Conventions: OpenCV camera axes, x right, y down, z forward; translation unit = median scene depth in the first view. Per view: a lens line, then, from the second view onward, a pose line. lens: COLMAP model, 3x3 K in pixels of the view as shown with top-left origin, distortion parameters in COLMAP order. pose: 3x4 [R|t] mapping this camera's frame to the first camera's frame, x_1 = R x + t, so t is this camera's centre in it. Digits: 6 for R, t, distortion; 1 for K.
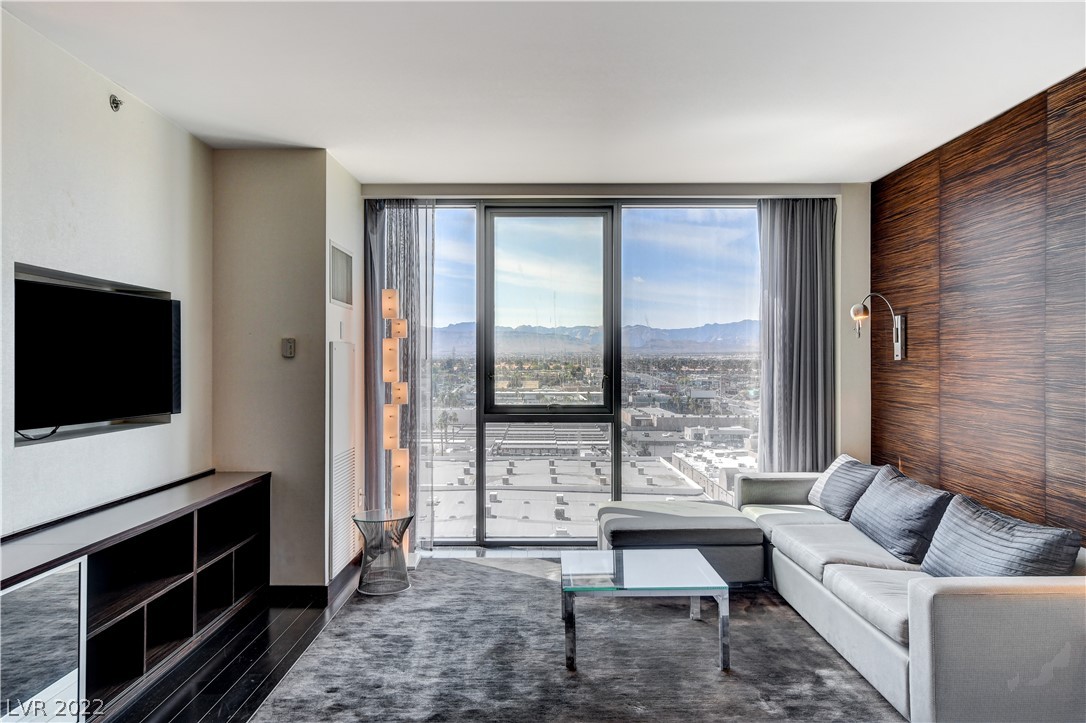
lens RADIAL K [[790.8, 0, 539.5], [0, 790.8, 362.9], [0, 0, 1]] dist [0.010482, 0.013643]
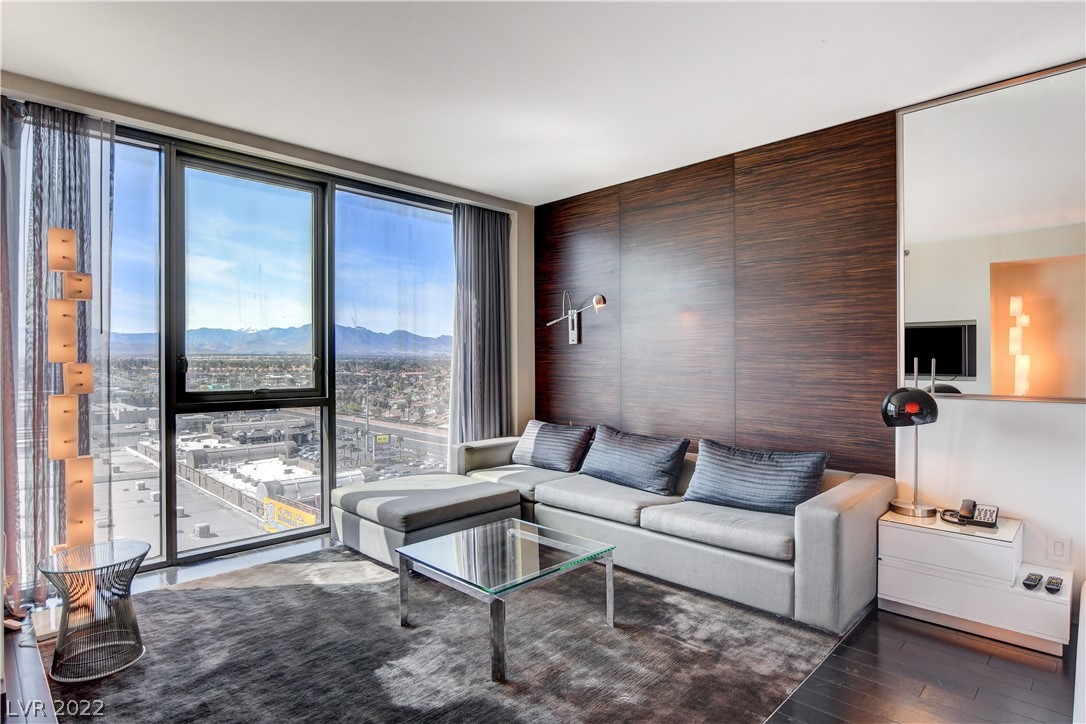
lens RADIAL K [[579.2, 0, 535.9], [0, 579.2, 362.7], [0, 0, 1]] dist [-0.015628, 0.001332]
pose [[0.709881, -0.002032, 0.704319, -0.246036], [0.002233, 0.999997, 0.000635, 0.024865], [-0.704318, 0.001122, 0.709883, 0.345138]]
